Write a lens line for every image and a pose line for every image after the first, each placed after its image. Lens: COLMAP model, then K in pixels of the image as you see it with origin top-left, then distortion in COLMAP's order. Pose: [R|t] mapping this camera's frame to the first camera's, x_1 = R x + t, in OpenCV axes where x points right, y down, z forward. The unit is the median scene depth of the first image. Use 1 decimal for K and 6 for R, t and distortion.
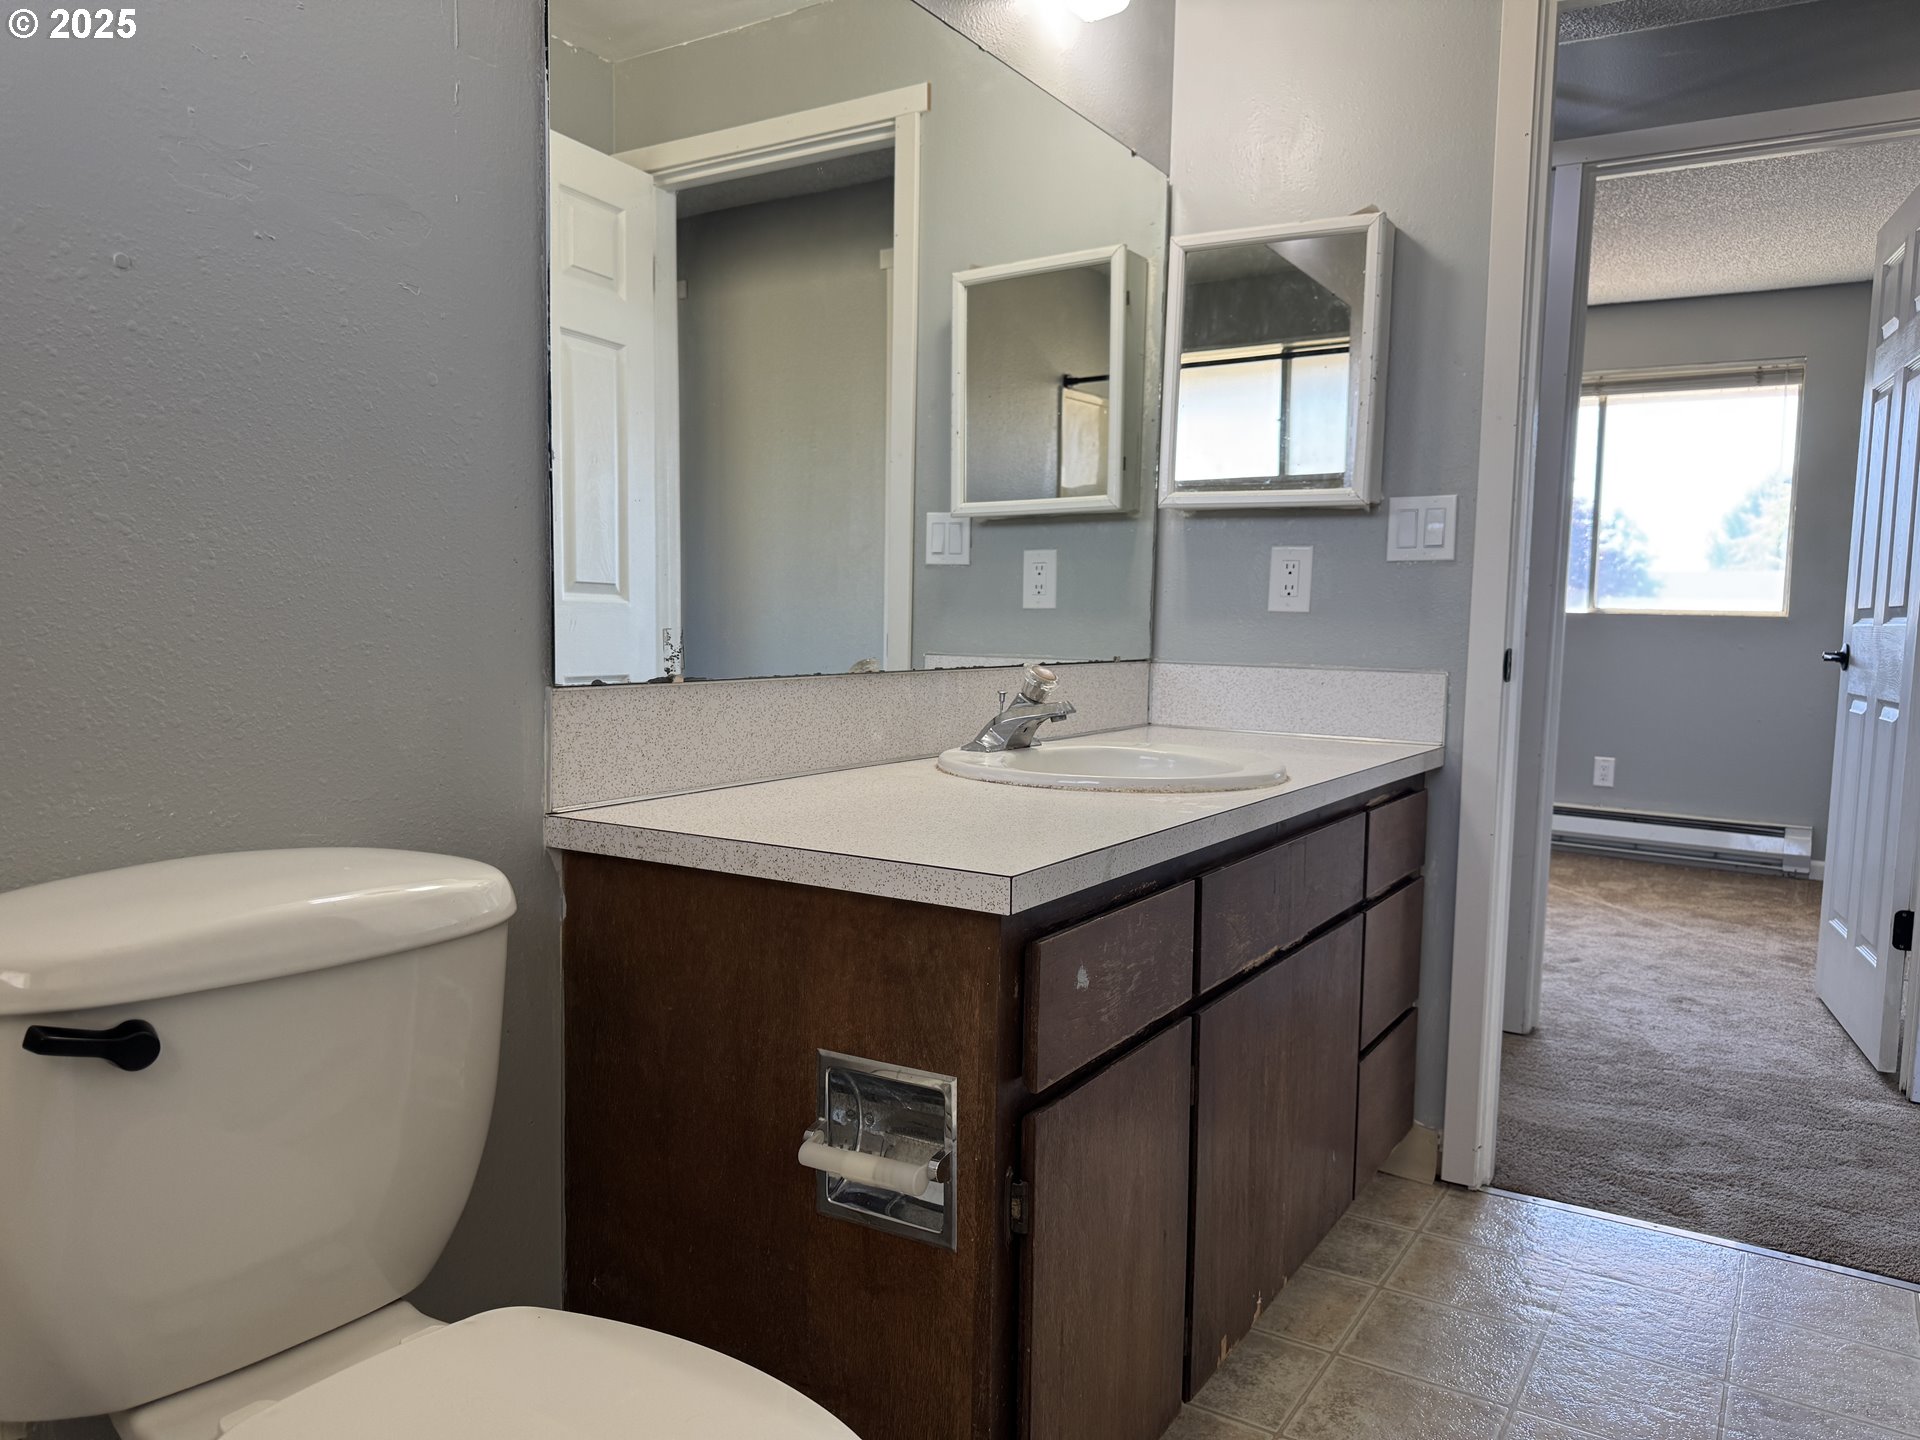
lens RADIAL K [[1355.9, 0, 957.0], [0, 1355.9, 711.6], [0, 0, 1]] dist [0.082421, -0.084646]
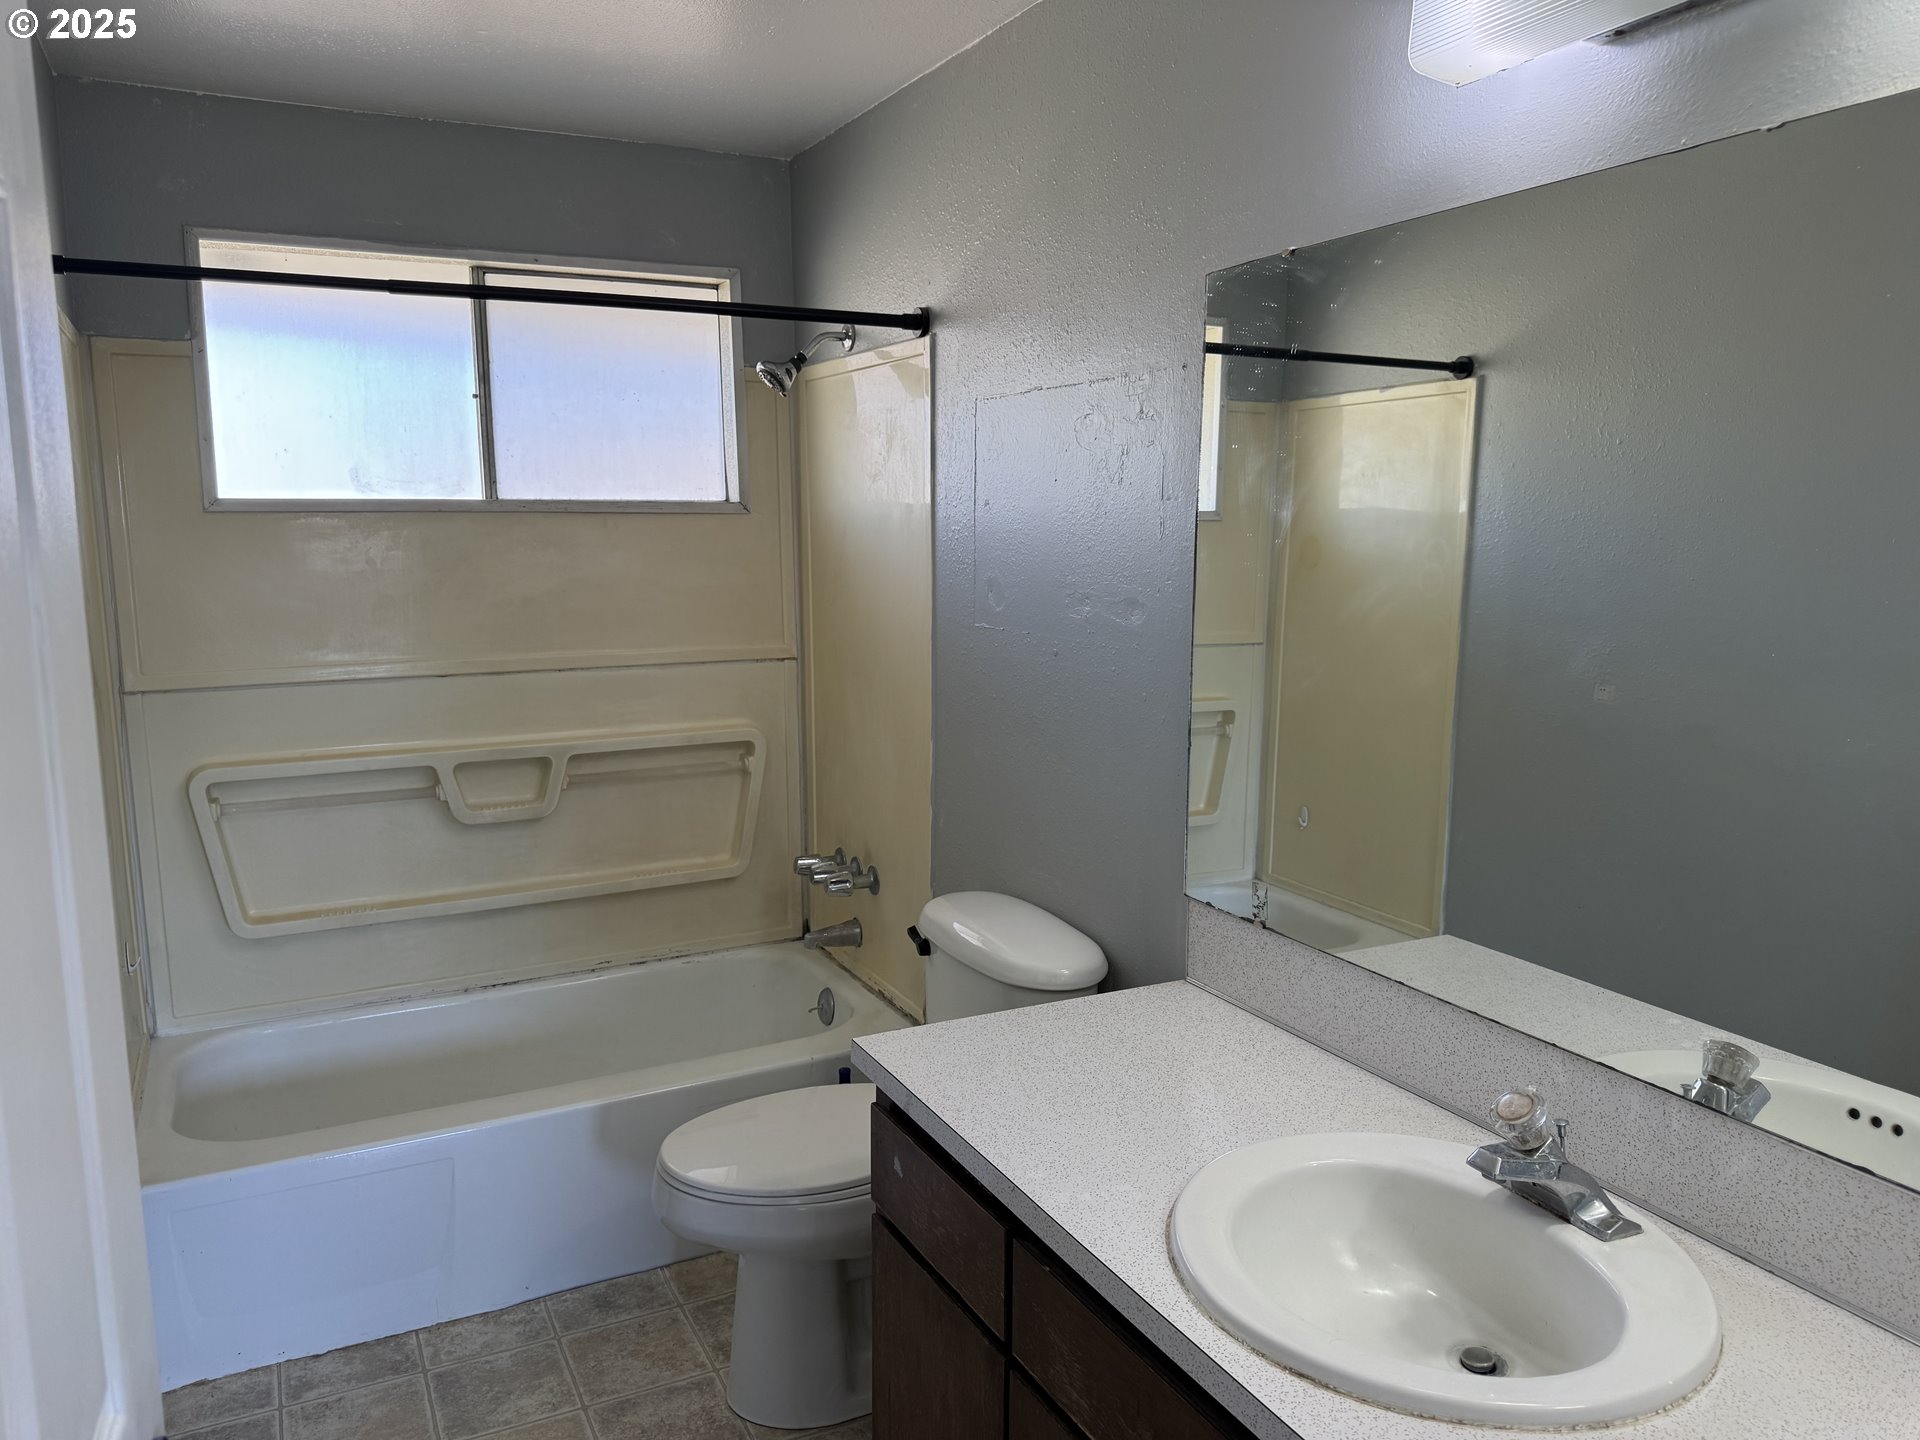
lens RADIAL K [[1355.9, 0, 957.0], [0, 1355.9, 711.6], [0, 0, 1]] dist [0.082421, -0.084646]
pose [[-0.508226, 0.099476, -0.855459, 0.979382], [-0.074720, 0.984468, 0.158868, -0.393429], [0.857976, 0.144661, -0.492900, 1.357609]]
